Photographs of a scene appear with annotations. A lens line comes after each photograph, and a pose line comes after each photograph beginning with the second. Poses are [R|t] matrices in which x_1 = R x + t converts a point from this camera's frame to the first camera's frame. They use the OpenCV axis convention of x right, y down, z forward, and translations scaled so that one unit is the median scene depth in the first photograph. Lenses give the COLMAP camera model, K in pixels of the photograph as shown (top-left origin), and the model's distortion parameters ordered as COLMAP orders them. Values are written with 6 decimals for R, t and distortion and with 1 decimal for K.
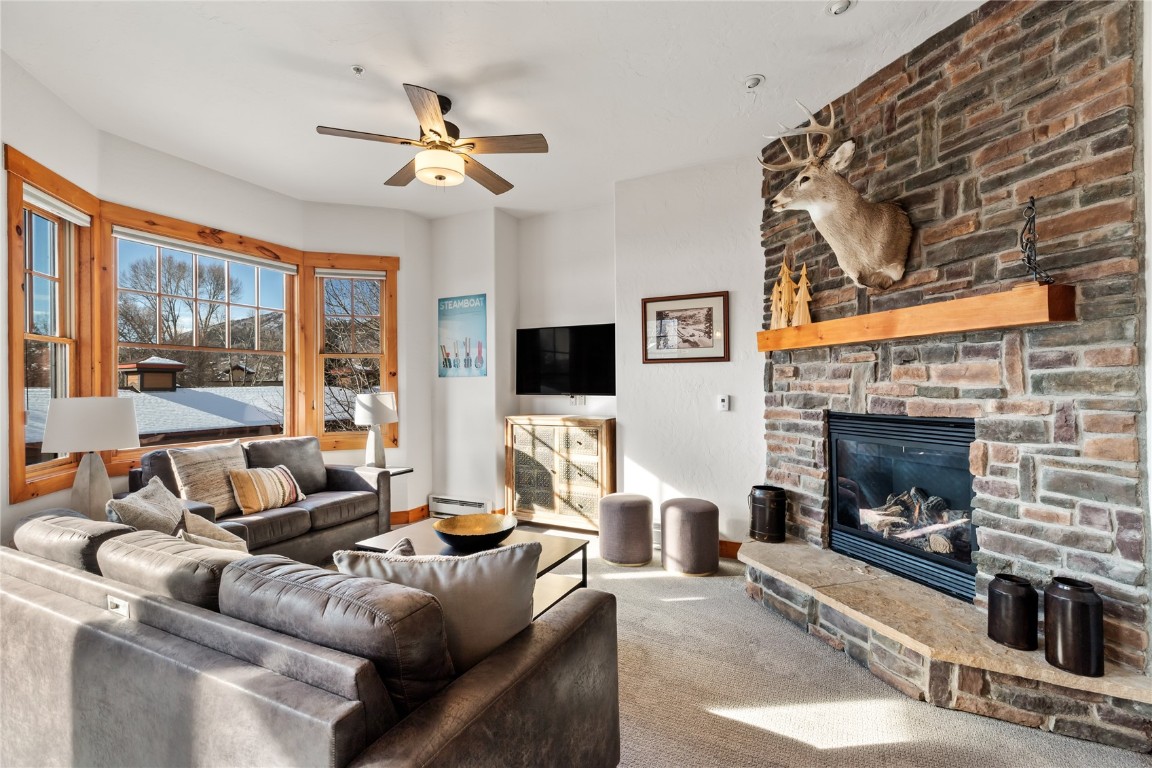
lens RADIAL K [[514.3, 0, 569.2], [0, 514.3, 383.3], [0, 0, 1]] dist [0.003141, 0.001107]
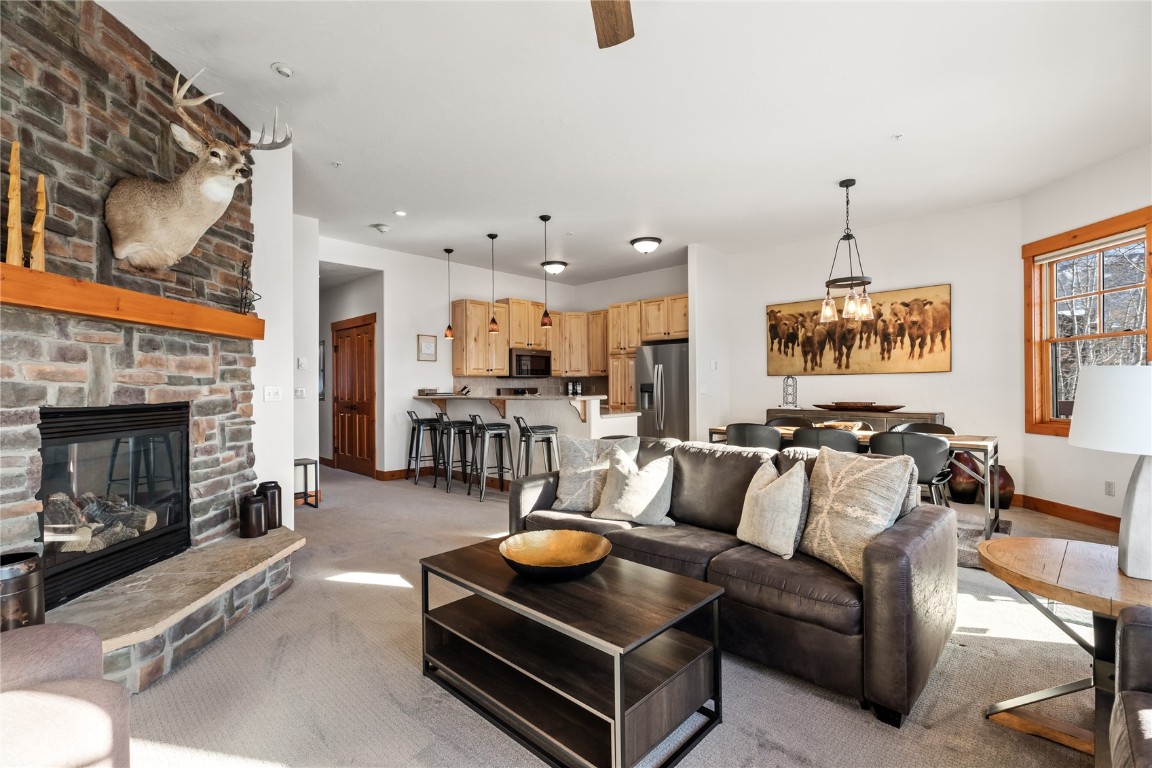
lens RADIAL K [[513.3, 0, 571.0], [0, 513.3, 387.2], [0, 0, 1]] dist [0.003765, 0.000946]
pose [[-0.958201, 0.014513, 0.285727, -0.412656], [0.013387, 0.999893, -0.005895, 0.046710], [-0.285782, -0.001823, -0.958293, 1.690411]]
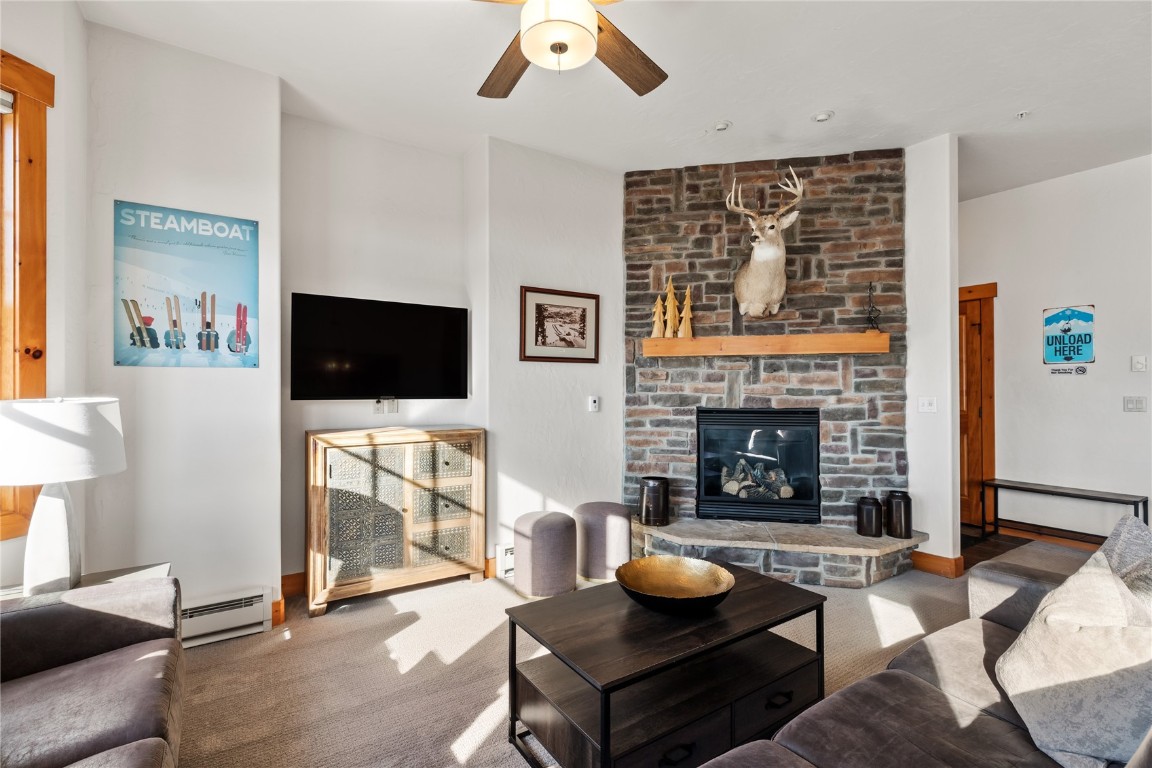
lens RADIAL K [[519.6, 0, 570.3], [0, 519.6, 382.2], [0, 0, 1]] dist [0.002239, 0.000156]
pose [[0.495583, 0.014677, 0.868436, -0.875018], [-0.007329, 0.999892, -0.012716, 0.012318], [-0.868529, -0.000063, 0.495637, 0.754910]]
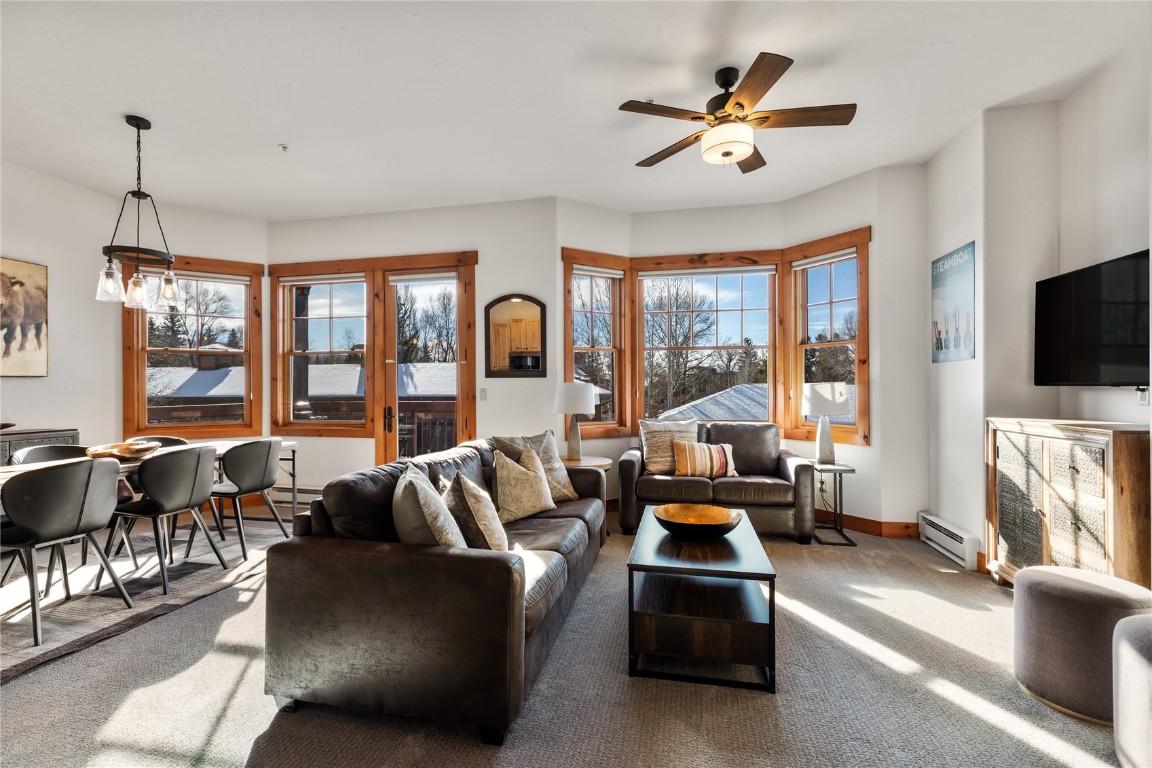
lens RADIAL K [[513.3, 0, 571.0], [0, 513.3, 387.2], [0, 0, 1]] dist [0.003765, 0.000946]
pose [[0.255127, 0.005167, -0.966894, 0.675837], [0.007665, 0.999943, 0.007366, 0.027528], [0.966877, -0.009291, 0.255073, 0.523674]]
